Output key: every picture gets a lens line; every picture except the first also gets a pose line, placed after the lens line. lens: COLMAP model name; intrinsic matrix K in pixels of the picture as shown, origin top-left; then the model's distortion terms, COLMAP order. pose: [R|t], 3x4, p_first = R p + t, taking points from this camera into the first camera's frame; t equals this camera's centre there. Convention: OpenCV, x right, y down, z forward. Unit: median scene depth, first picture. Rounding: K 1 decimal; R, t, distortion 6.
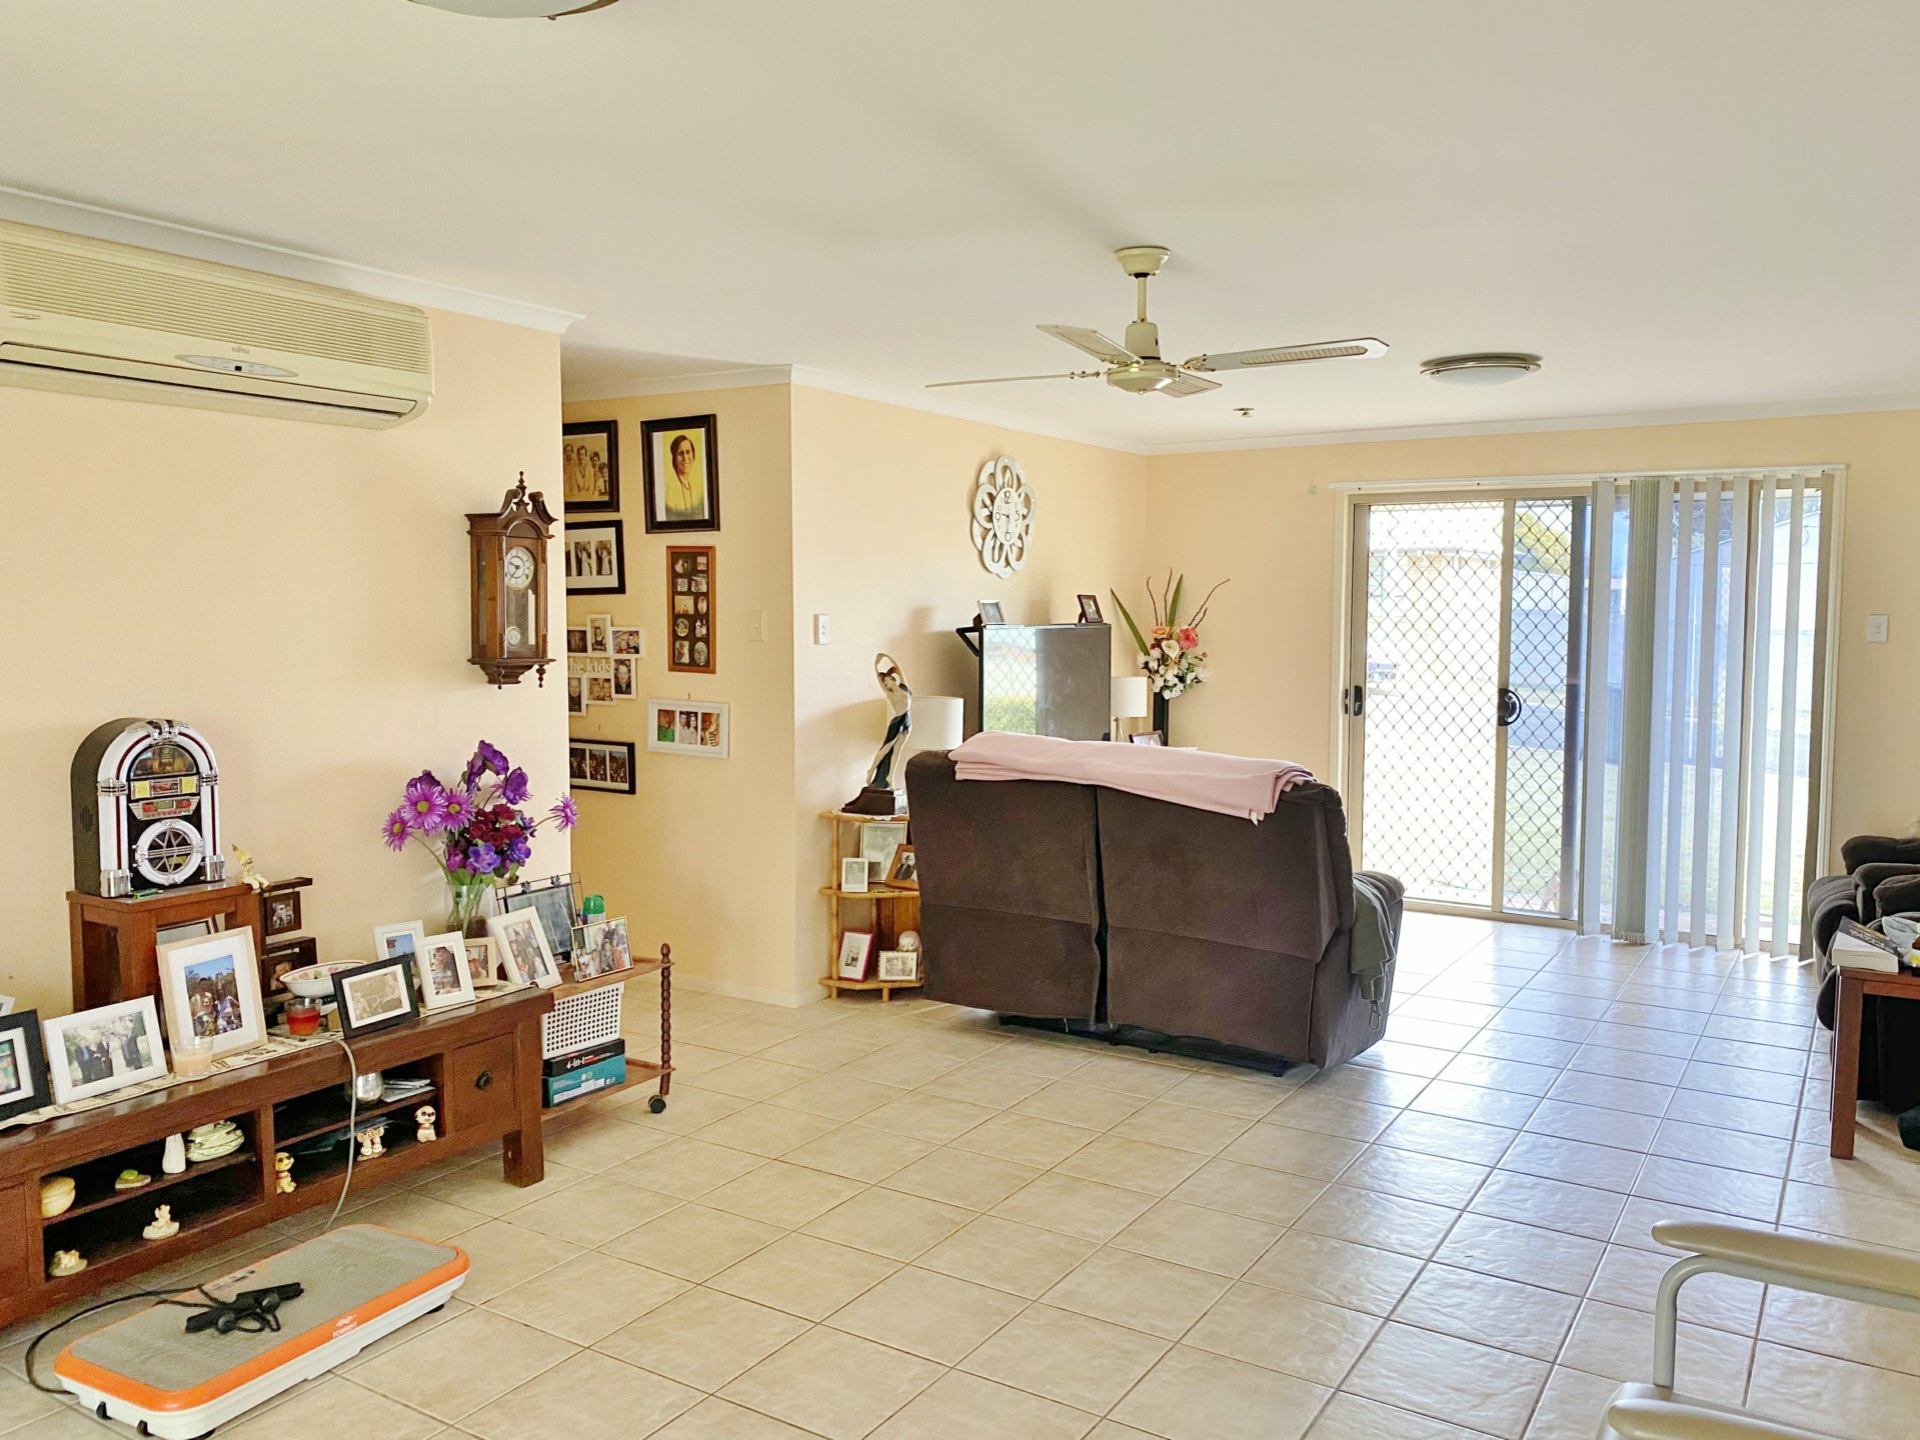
lens RADIAL K [[1476.8, 0, 960.0], [0, 1476.8, 720.0], [0, 0, 1]] dist [0.089928, -0.094959]
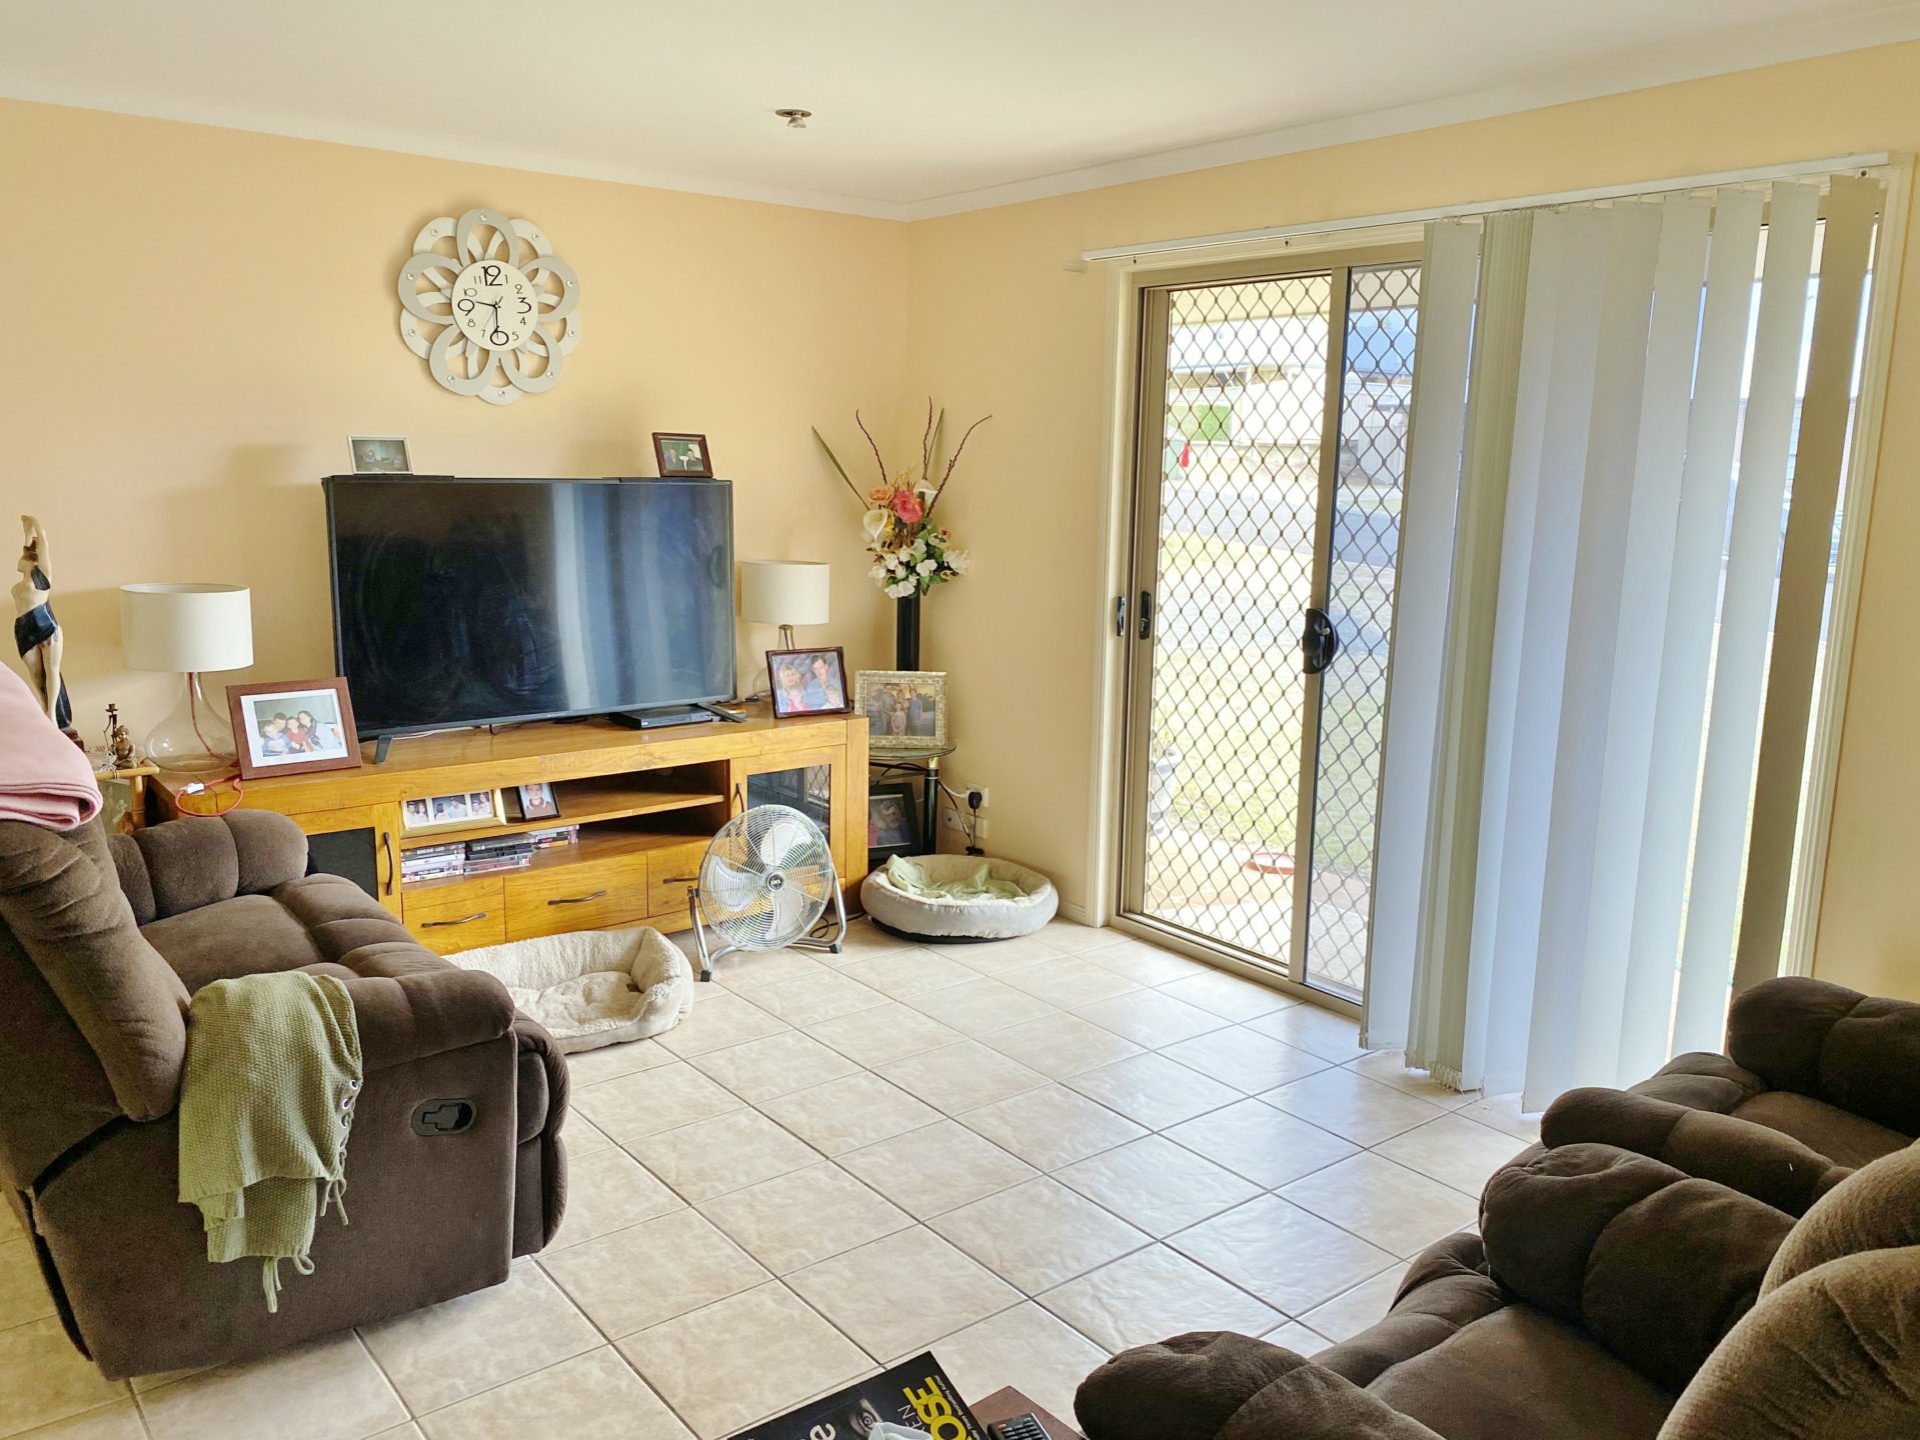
lens RADIAL K [[1476.8, 0, 960.0], [0, 1476.8, 720.0], [0, 0, 1]] dist [0.089928, -0.094959]
pose [[0.943257, 0.073795, -0.323760, 0.353853], [-0.042477, 0.993798, 0.102765, -0.026656], [0.329335, -0.083181, 0.940542, 0.344114]]
